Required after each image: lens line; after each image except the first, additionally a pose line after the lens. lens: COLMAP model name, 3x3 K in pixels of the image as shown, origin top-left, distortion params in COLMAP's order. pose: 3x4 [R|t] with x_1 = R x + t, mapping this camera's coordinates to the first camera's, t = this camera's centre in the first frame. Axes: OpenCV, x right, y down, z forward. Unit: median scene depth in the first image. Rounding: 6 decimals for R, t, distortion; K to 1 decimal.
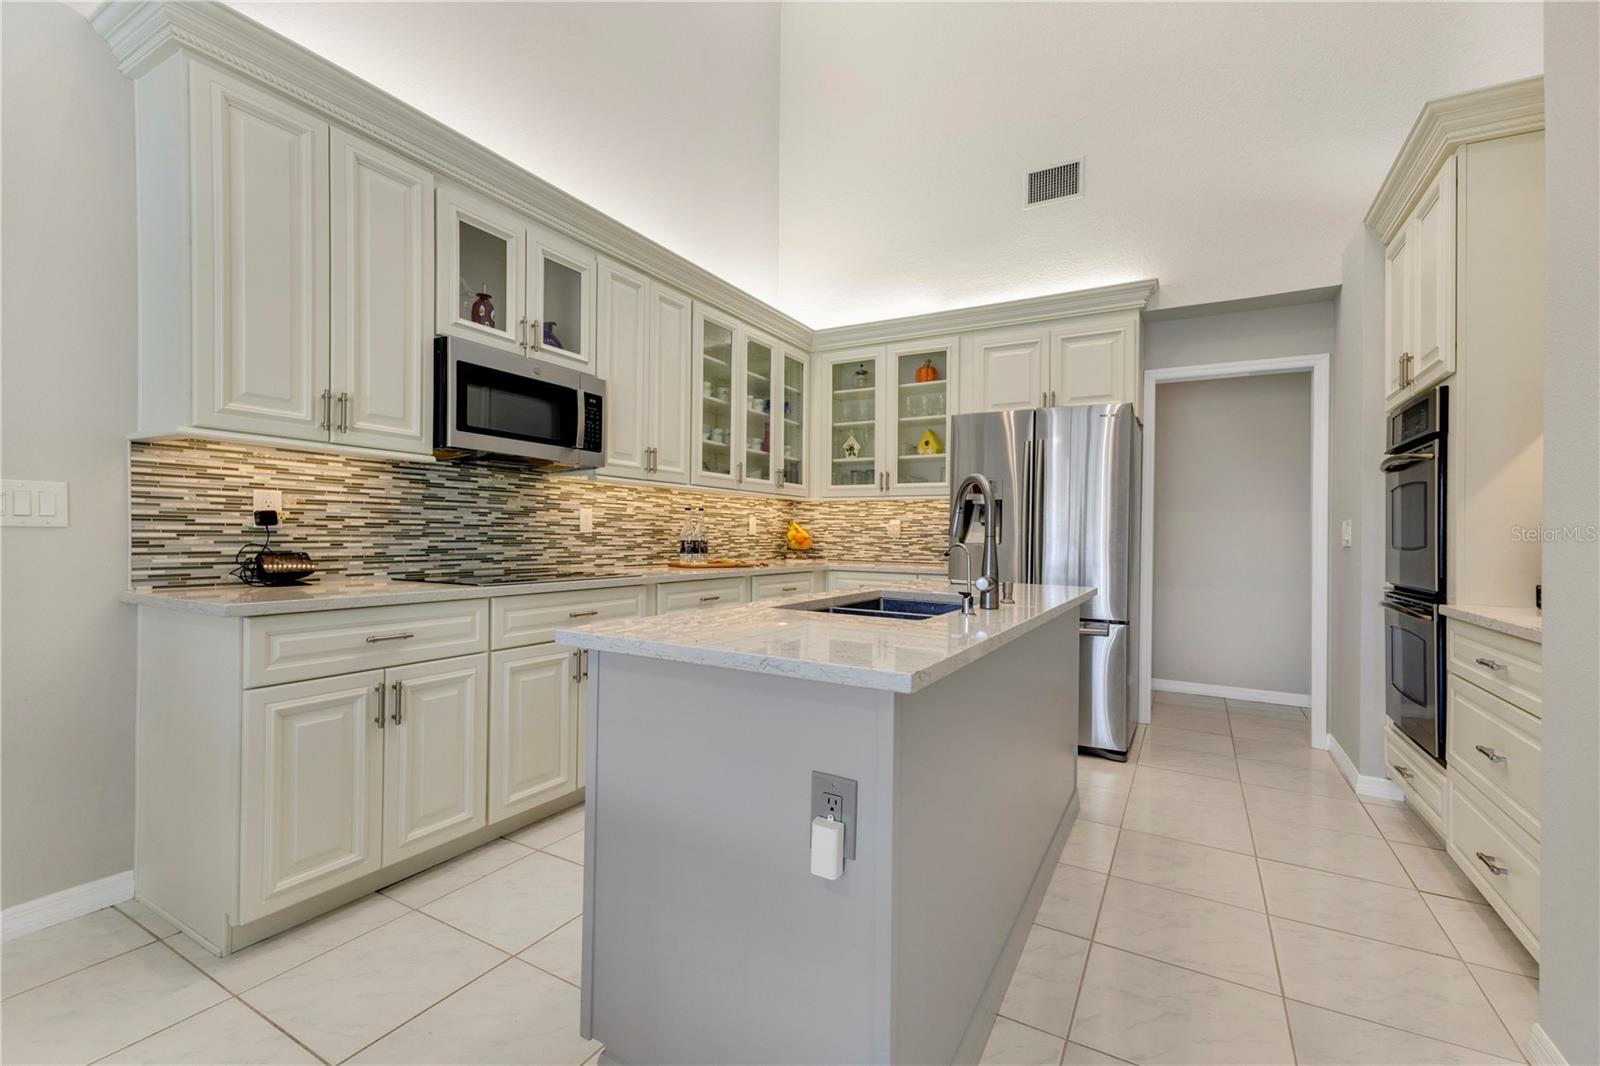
lens RADIAL K [[694.2, 0, 800.2], [0, 694.2, 533.6], [0, 0, 1]] dist [0.011665, -0.002051]
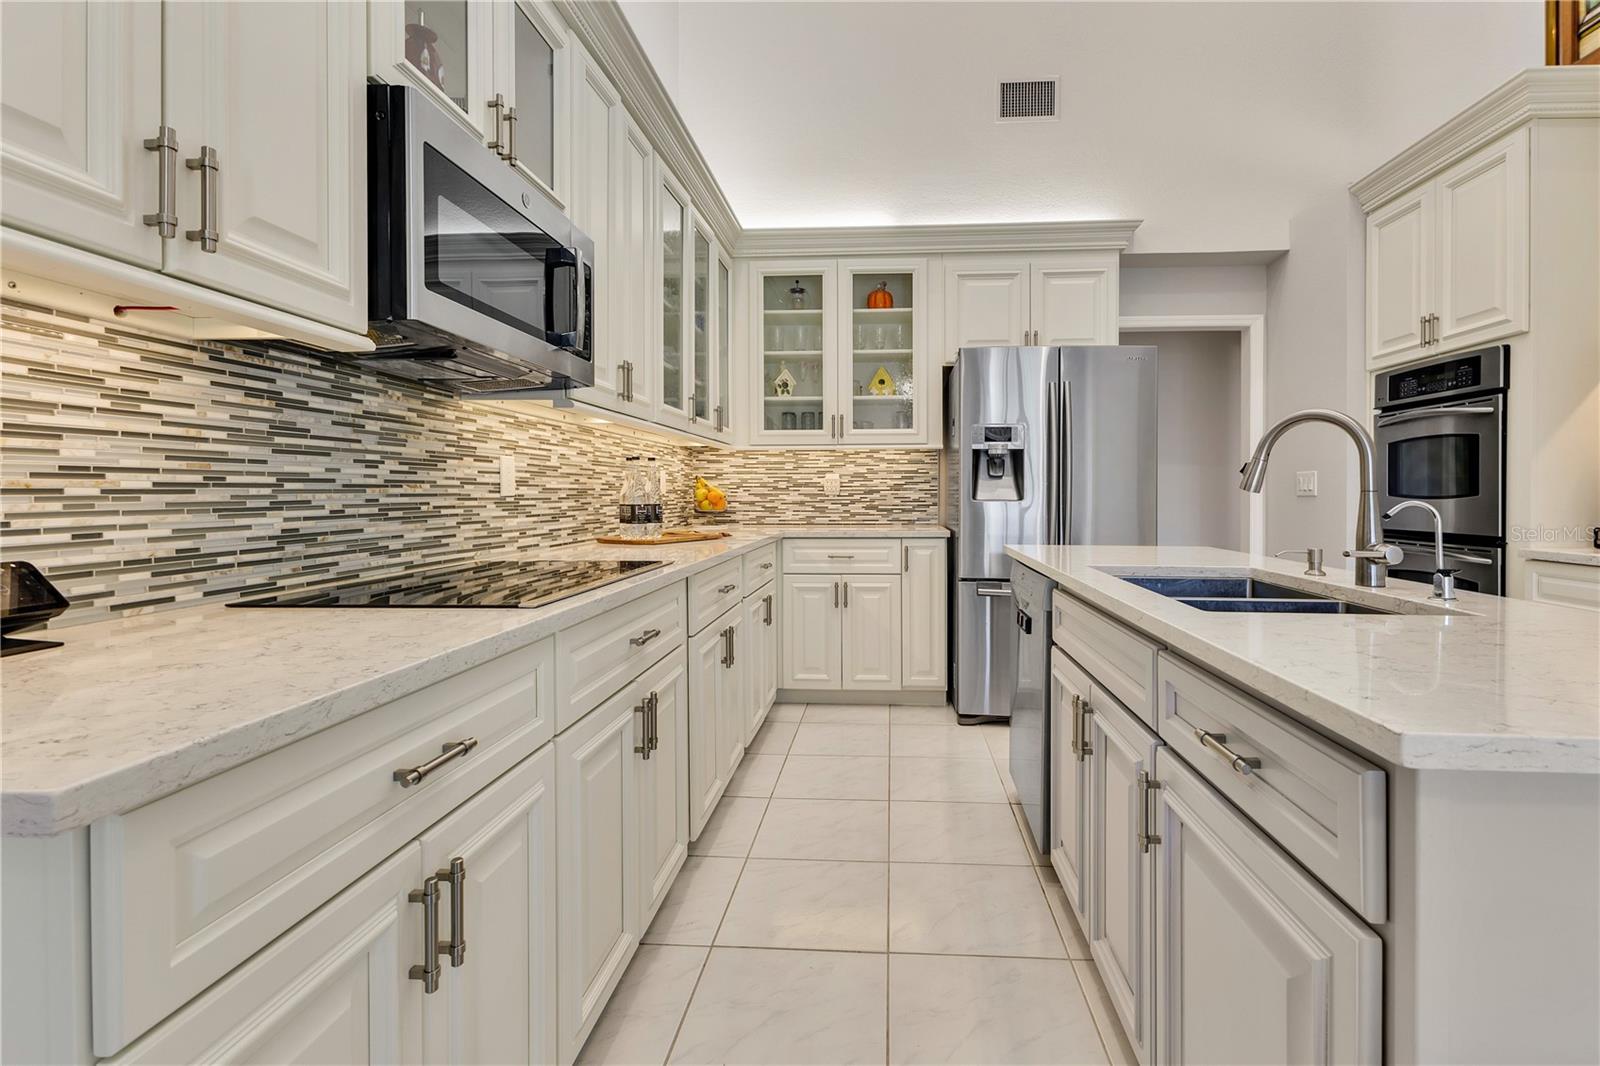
lens RADIAL K [[694.2, 0, 733.8], [0, 694.2, 499.7], [0, 0, 1]] dist [0.011665, -0.002051]
pose [[0.896209, -0.020380, 0.443165, -0.420368], [0.013695, 0.999739, 0.018280, -0.006514], [-0.443421, -0.010314, 0.896254, 0.383526]]
